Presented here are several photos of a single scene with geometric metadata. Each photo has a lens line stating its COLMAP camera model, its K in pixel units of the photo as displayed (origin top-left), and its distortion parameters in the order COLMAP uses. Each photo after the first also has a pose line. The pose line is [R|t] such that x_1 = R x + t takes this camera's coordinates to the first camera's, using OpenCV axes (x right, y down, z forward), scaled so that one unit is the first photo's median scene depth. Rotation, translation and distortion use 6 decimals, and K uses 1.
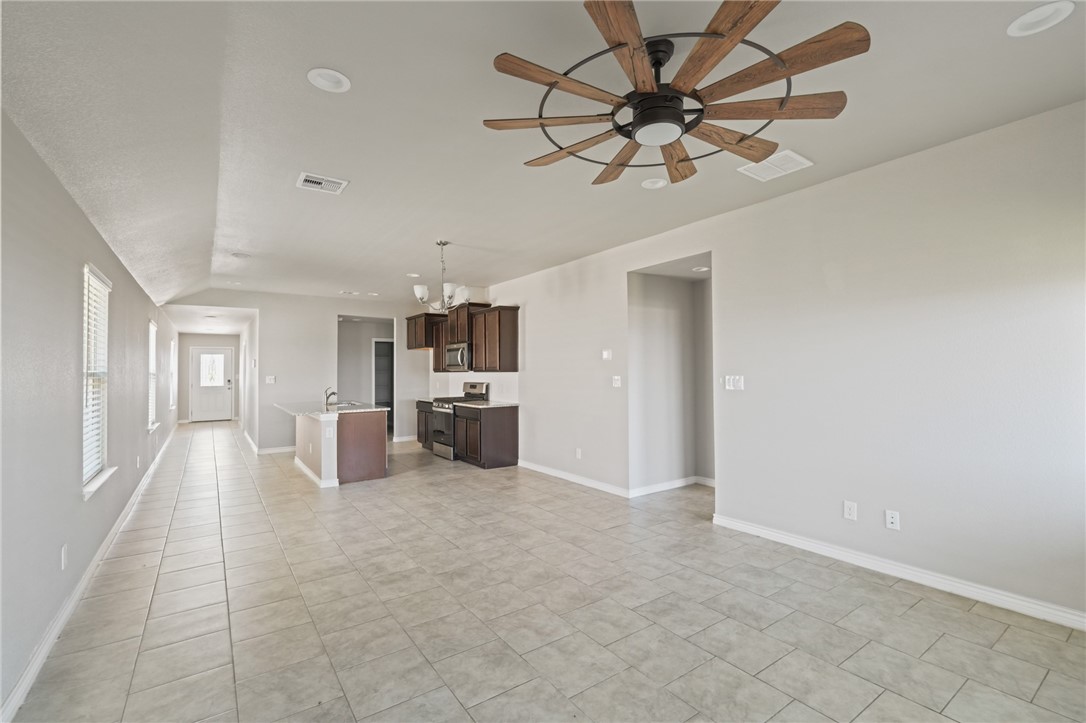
lens RADIAL K [[484.5, 0, 545.1], [0, 484.5, 364.9], [0, 0, 1]] dist [0.001794, 0.000239]
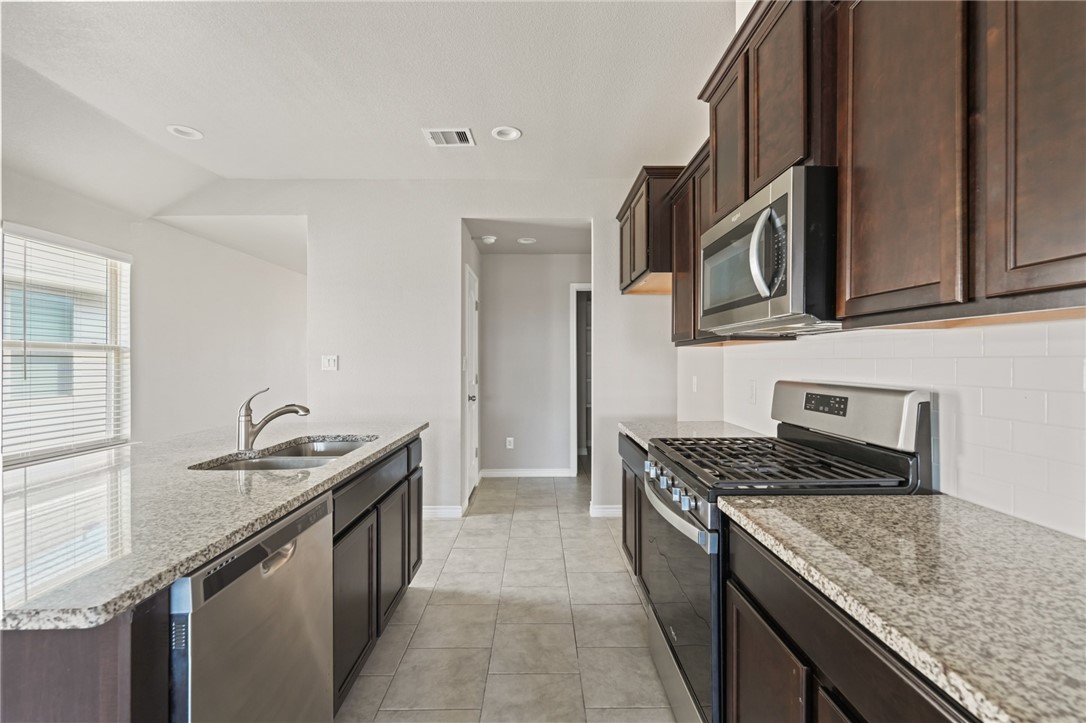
lens RADIAL K [[484.5, 0, 544.8], [0, 484.5, 362.5], [0, 0, 1]] dist [0.001794, 0.000239]
pose [[0.829591, 0.005989, -0.558340, -0.132678], [0.005037, 0.999822, 0.018209, 0.022398], [0.558349, -0.017919, 0.829412, 0.759975]]
